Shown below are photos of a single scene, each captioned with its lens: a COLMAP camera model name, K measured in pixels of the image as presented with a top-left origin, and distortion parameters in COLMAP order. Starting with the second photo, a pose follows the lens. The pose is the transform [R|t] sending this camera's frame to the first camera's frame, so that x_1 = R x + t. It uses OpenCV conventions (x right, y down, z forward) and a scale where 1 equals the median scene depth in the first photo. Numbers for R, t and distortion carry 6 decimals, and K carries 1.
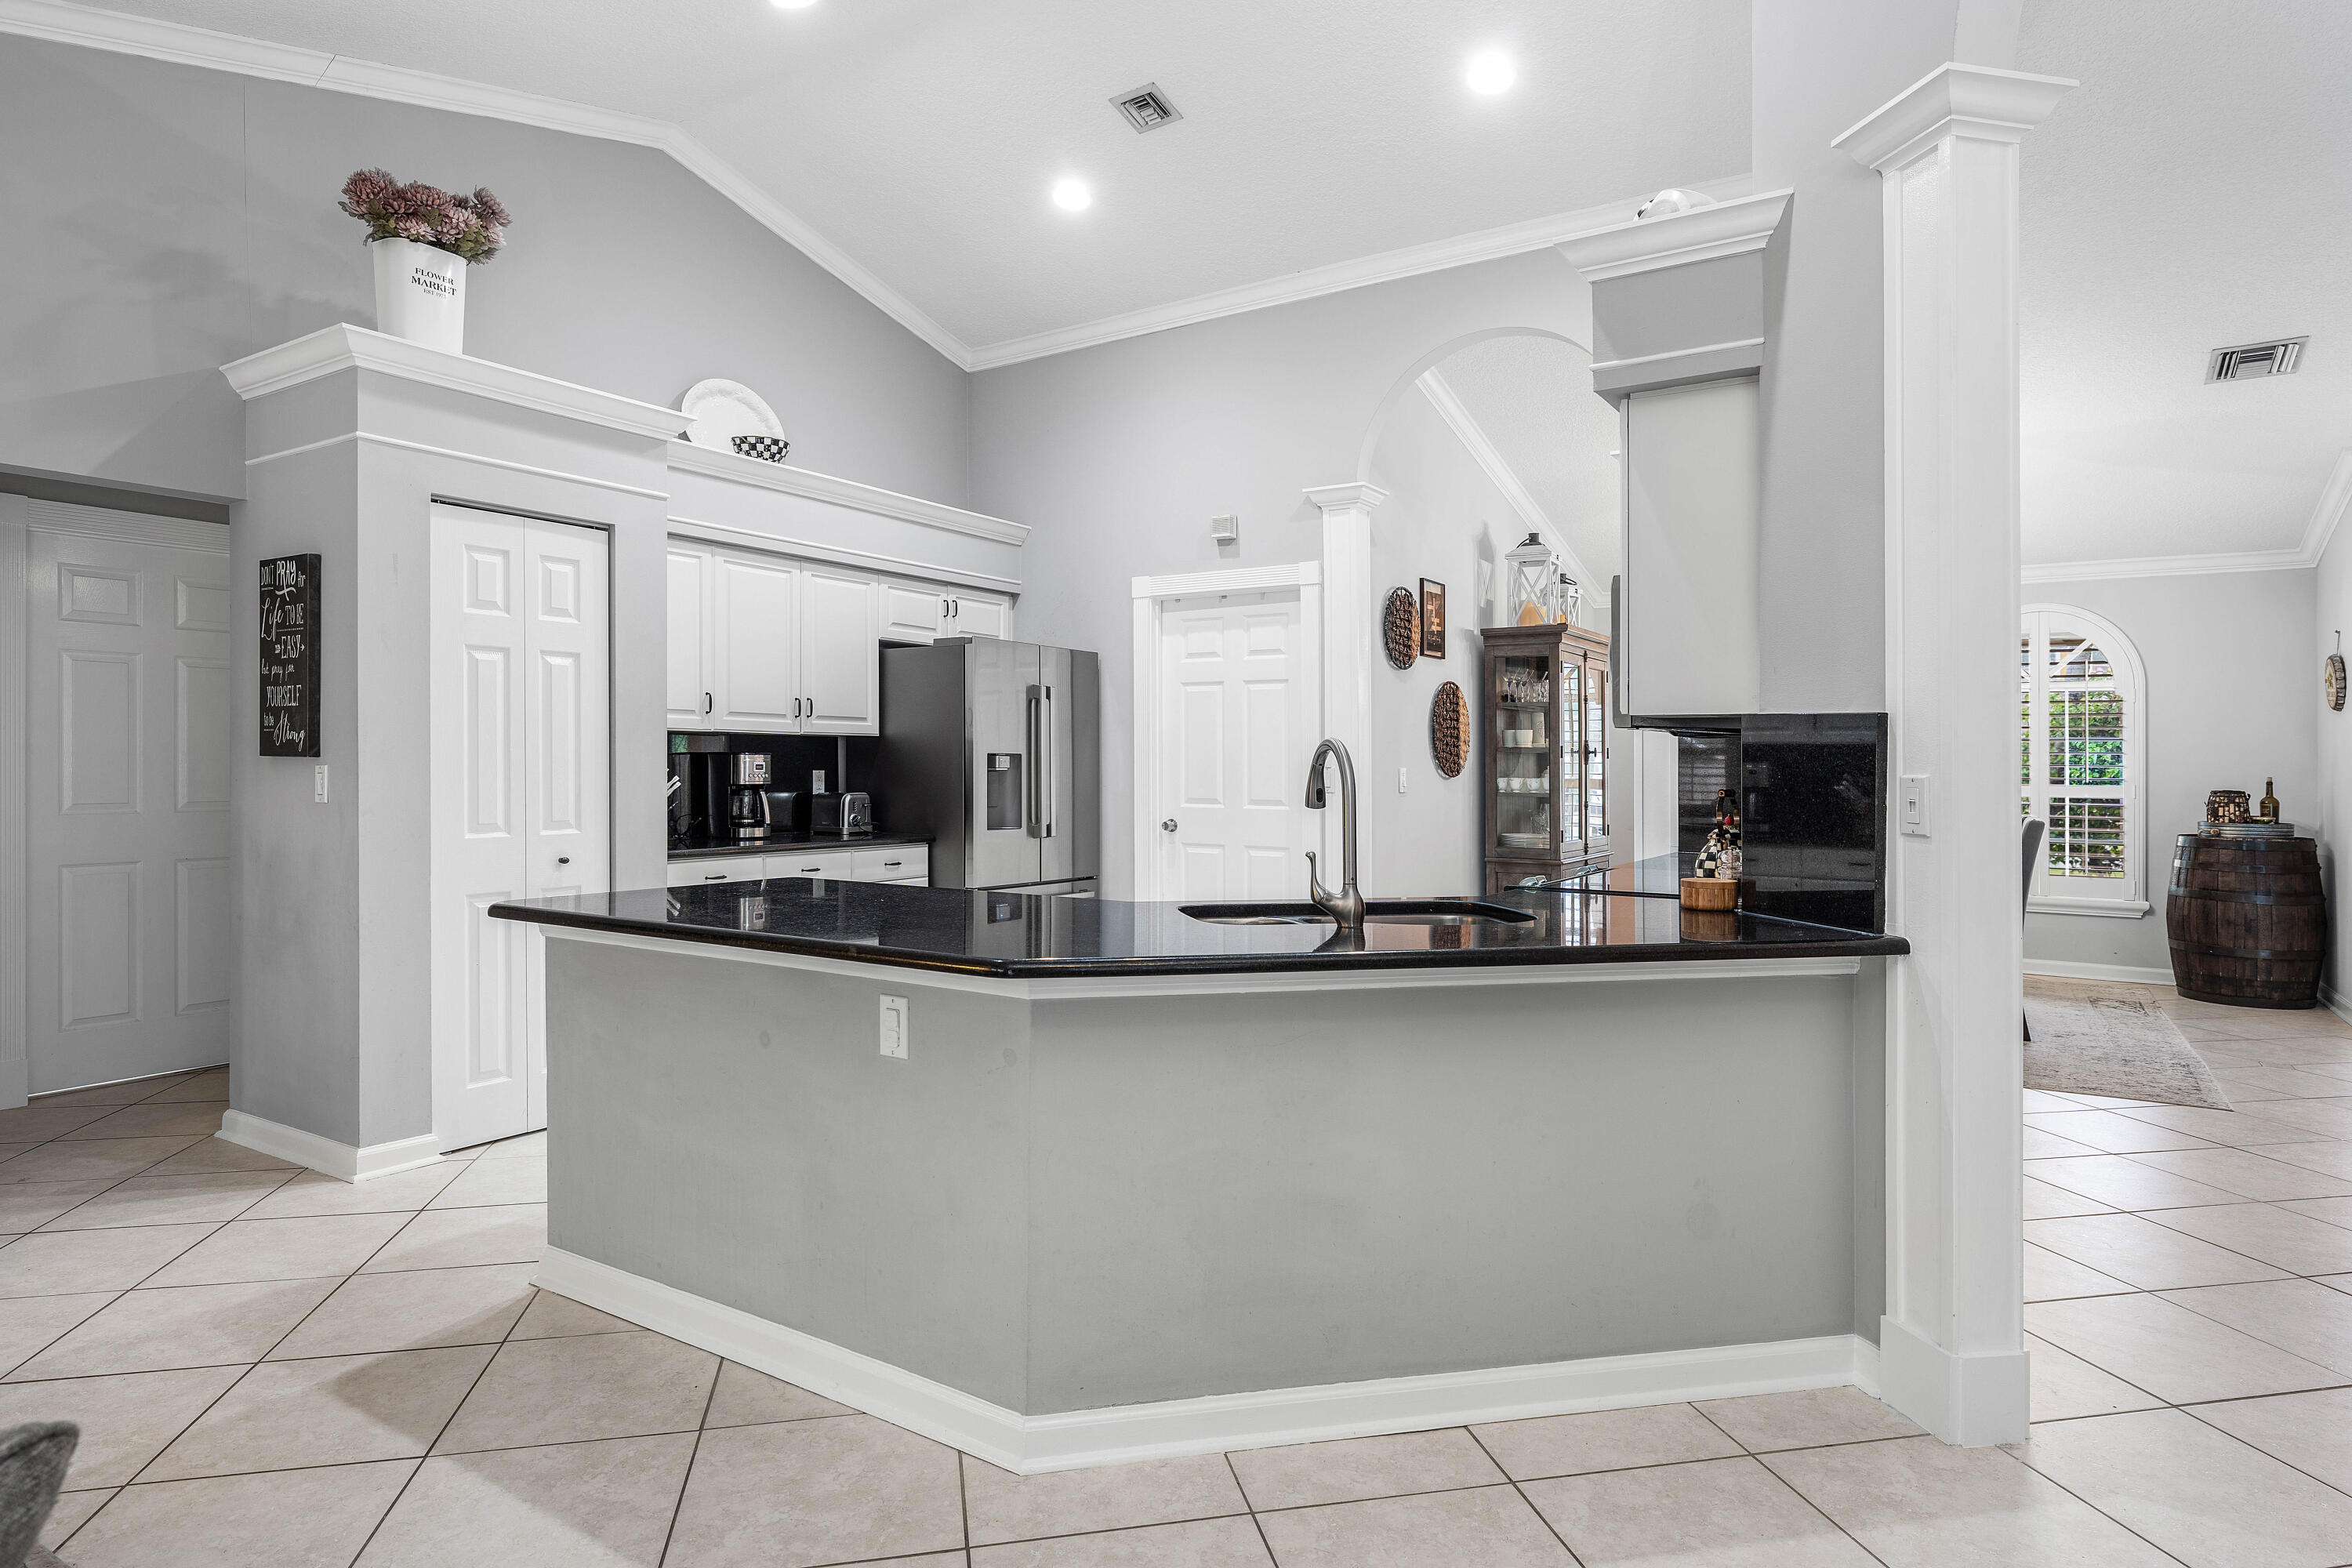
lens RADIAL K [[1270.4, 0, 1164.8], [0, 1270.4, 767.9], [0, 0, 1]] dist [-0.002413, 0.000867]
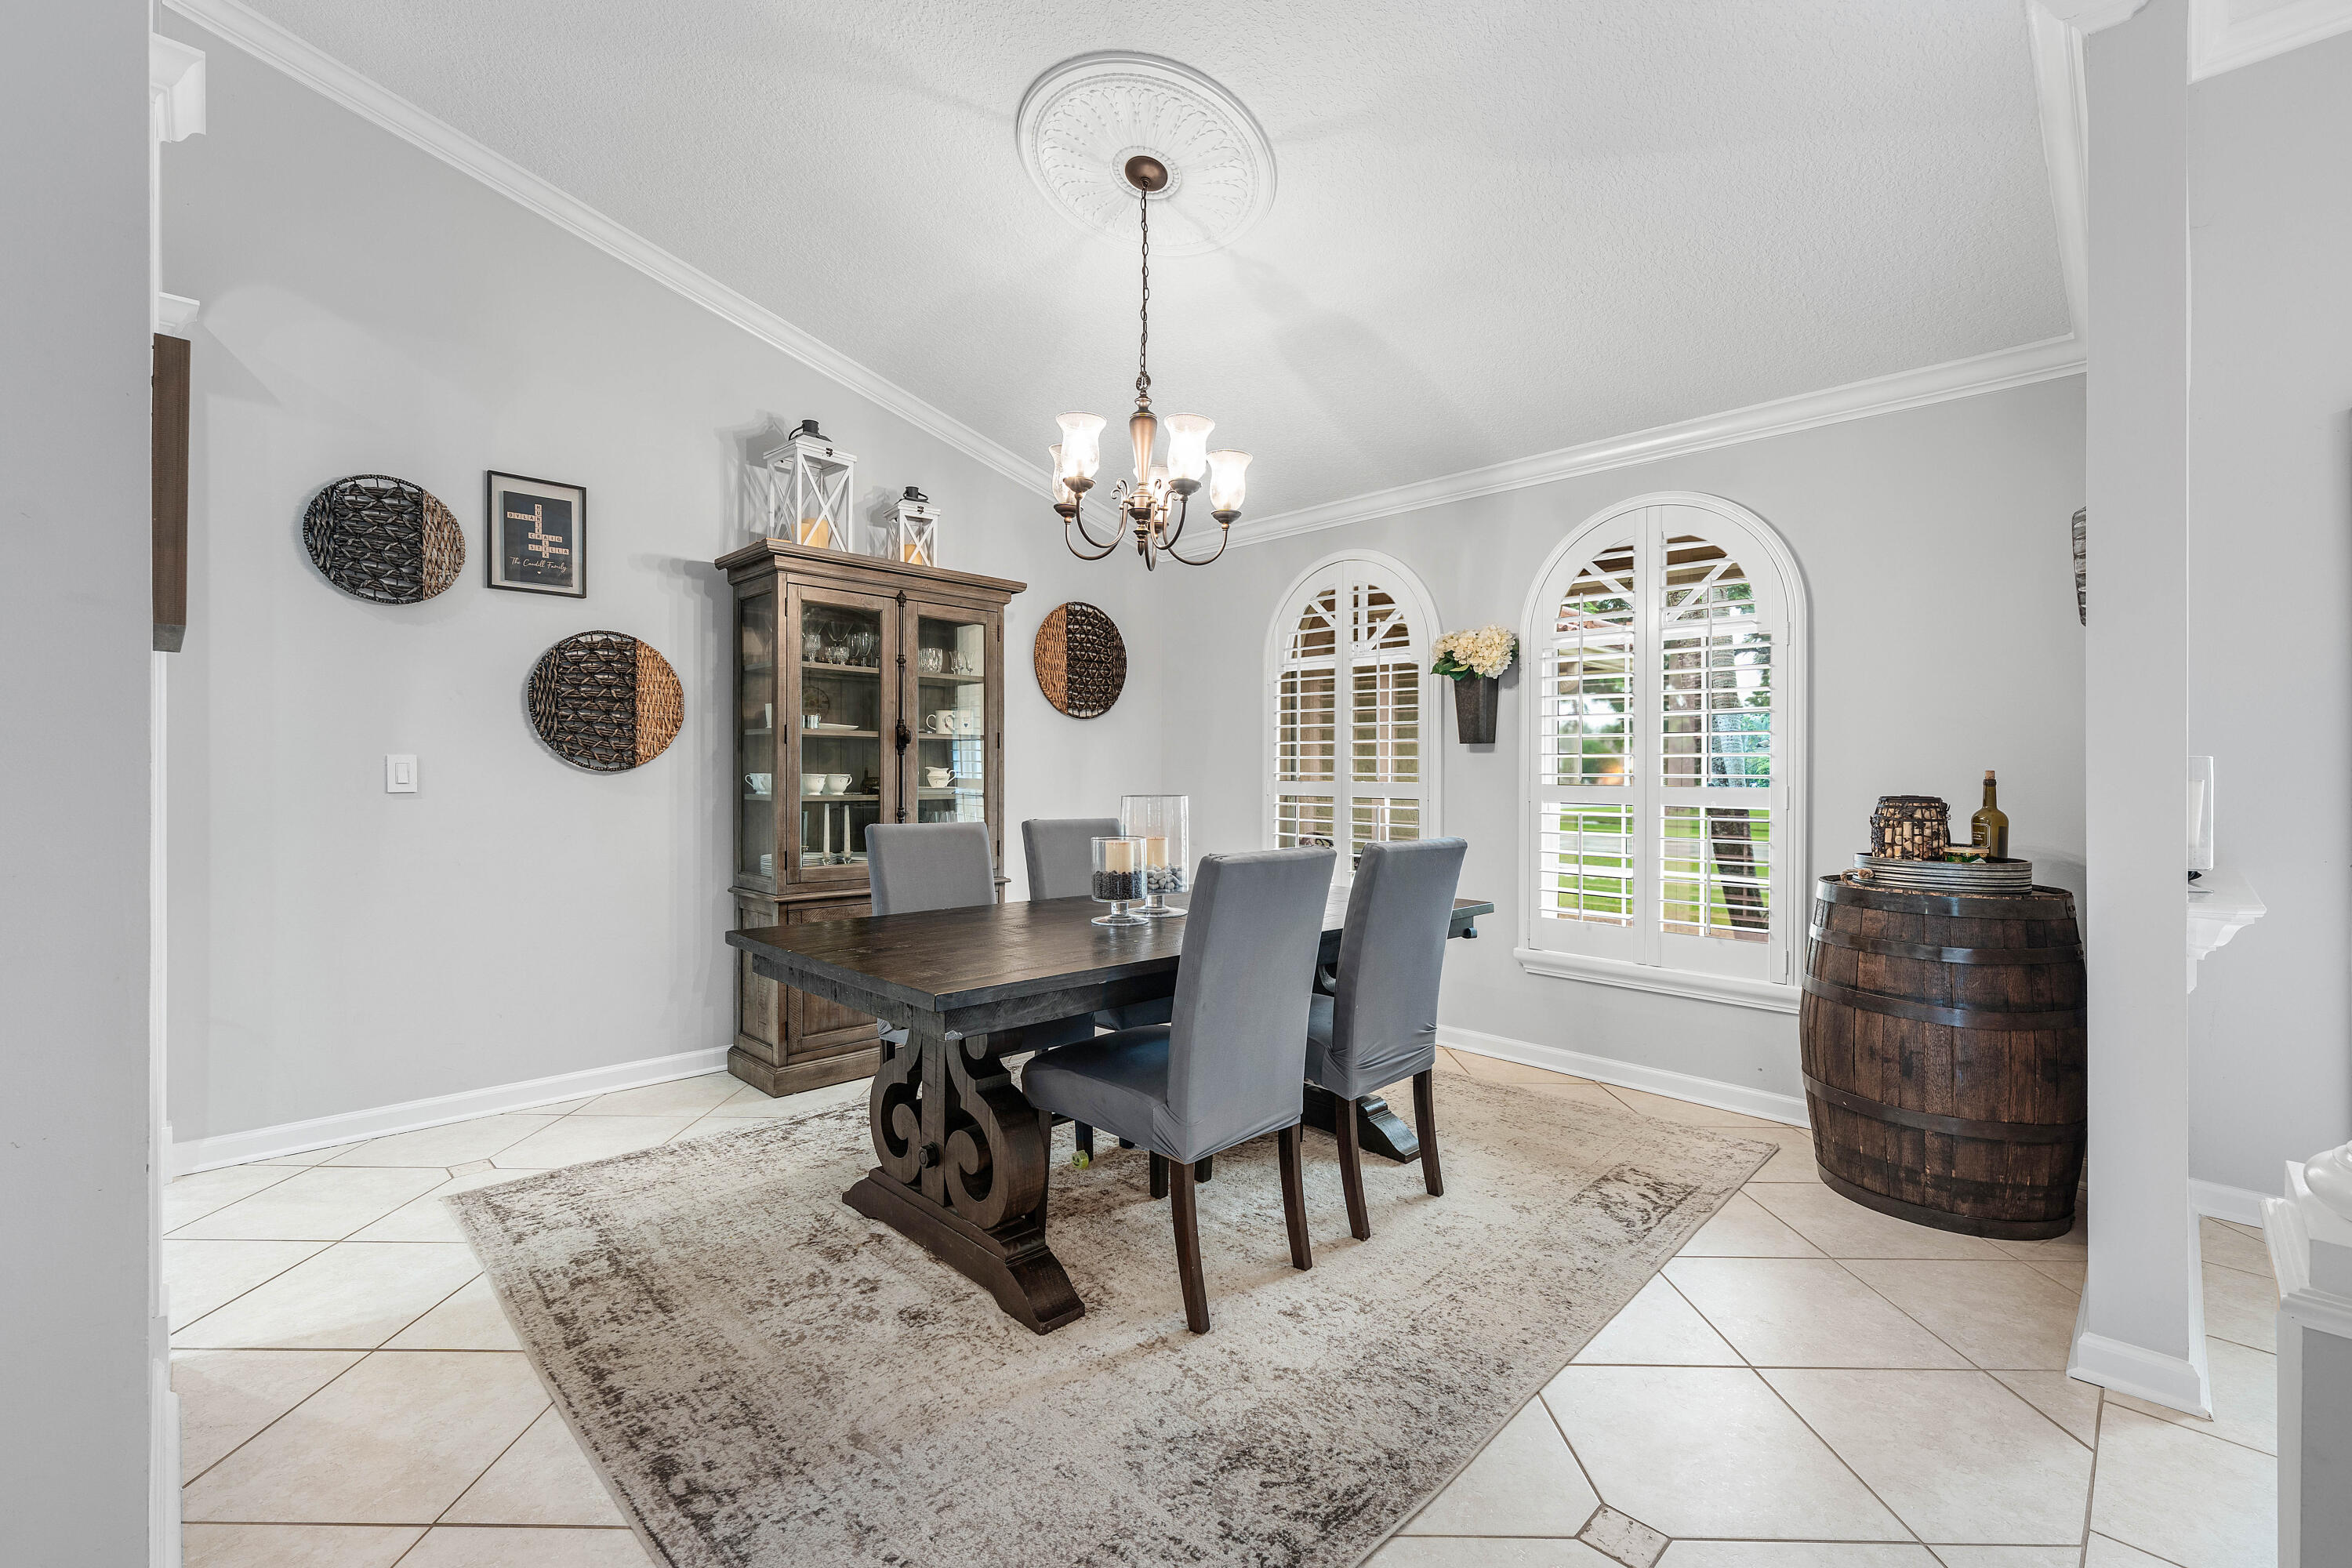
lens RADIAL K [[974.5, 0, 1191.2], [0, 974.5, 788.3], [0, 0, 1]] dist [-0.001725, 0.000324]
pose [[0.978789, 0.002324, -0.204857, 0.636286], [-0.000172, 0.999945, 0.010520, 0.010492], [0.204870, -0.010261, 0.978735, 0.547971]]
